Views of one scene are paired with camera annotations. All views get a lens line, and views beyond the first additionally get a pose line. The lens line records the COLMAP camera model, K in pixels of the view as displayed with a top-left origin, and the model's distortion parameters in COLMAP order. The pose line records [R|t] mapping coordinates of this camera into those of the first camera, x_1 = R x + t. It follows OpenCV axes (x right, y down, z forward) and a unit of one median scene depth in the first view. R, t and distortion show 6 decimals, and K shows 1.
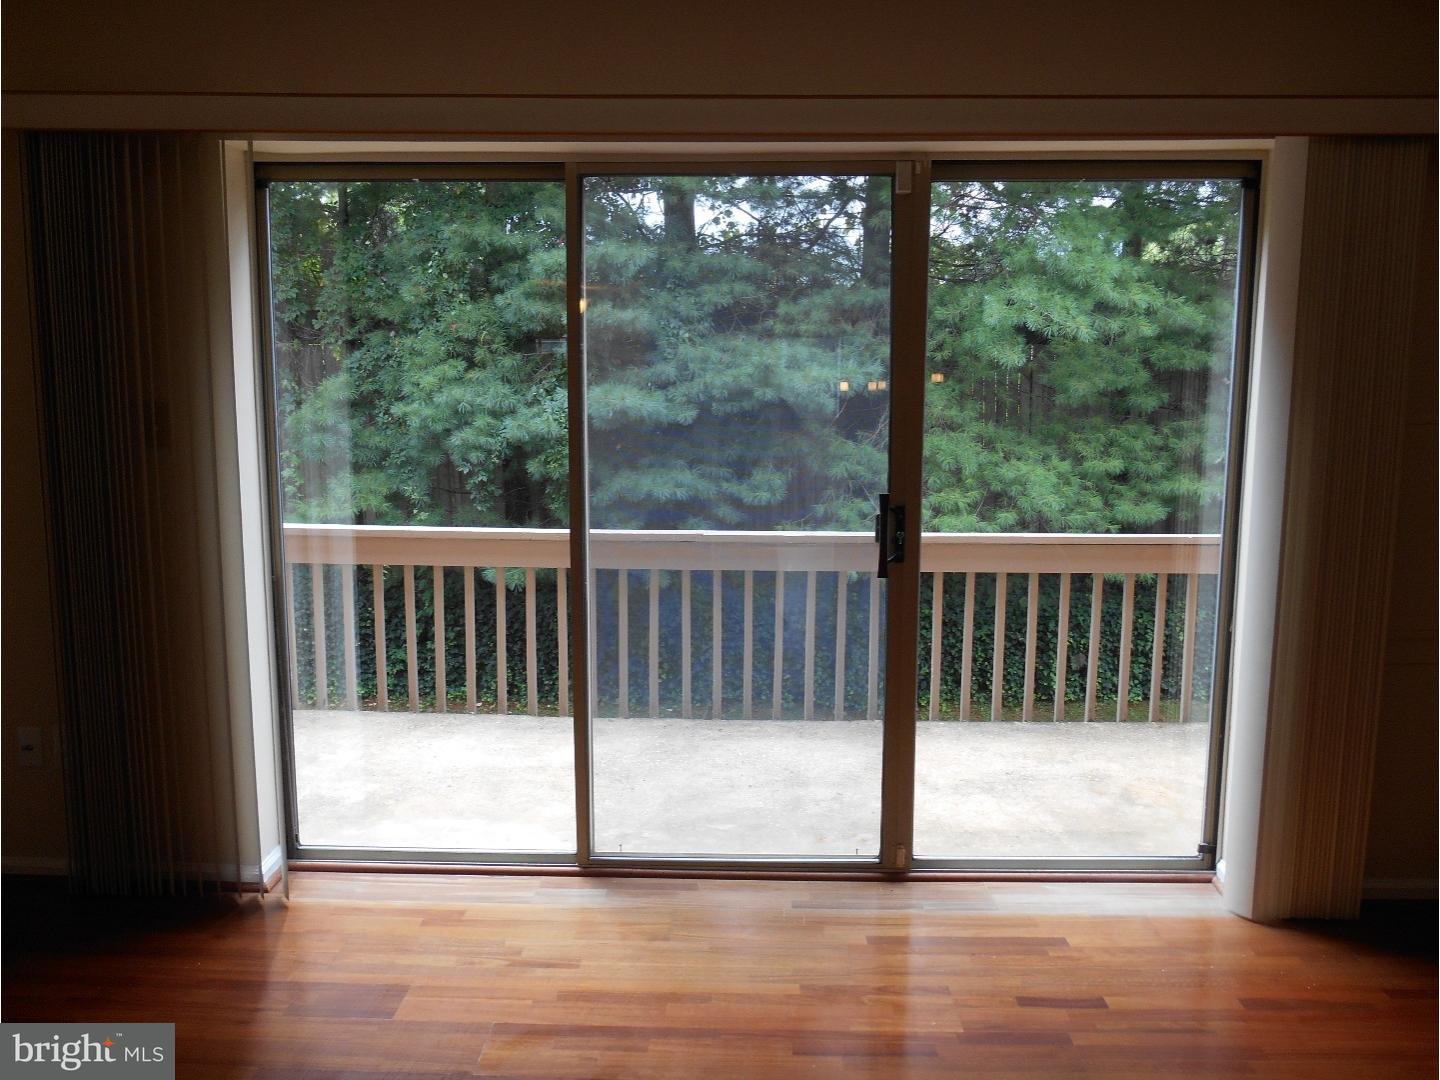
lens RADIAL K [[1114.6, 0, 720.0], [0, 1114.6, 540.0], [0, 0, 1]] dist [0.002315, 0.000301]
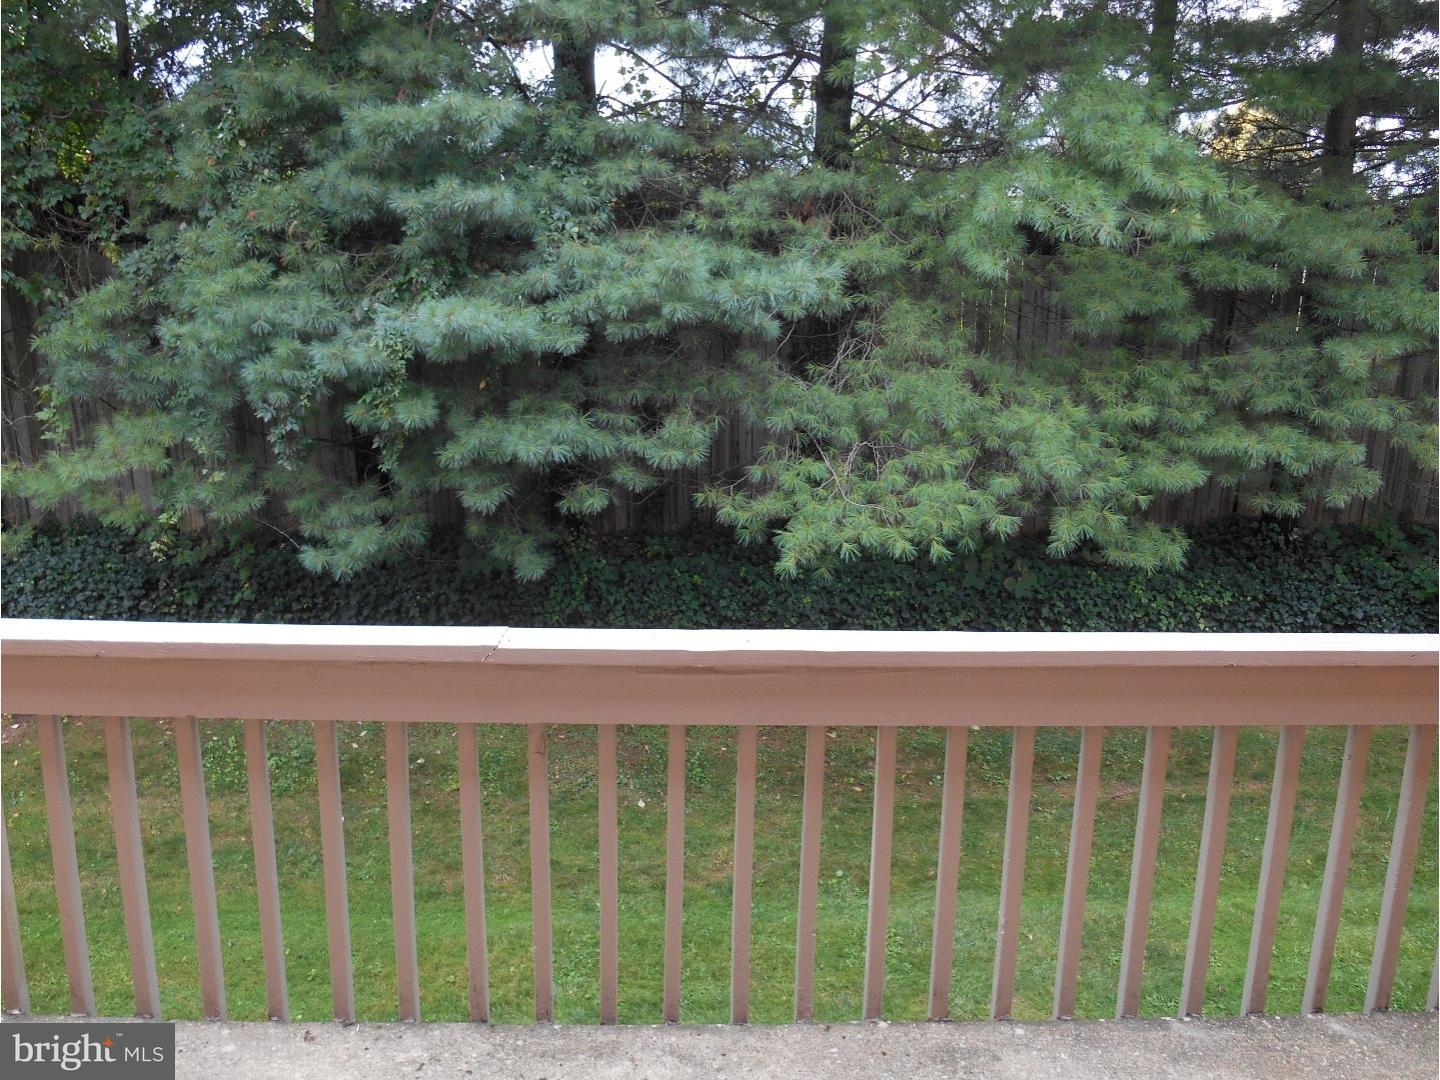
lens RADIAL K [[1063.5, 0, 720.0], [0, 1063.5, 540.0], [0, 0, 1]] dist [-0.023014, -0.000108]
pose [[0.998581, 0.000592, 0.053251, 0.026971], [-0.004808, 0.996857, 0.079077, -0.036787], [-0.053036, -0.079220, 0.995445, 0.286985]]
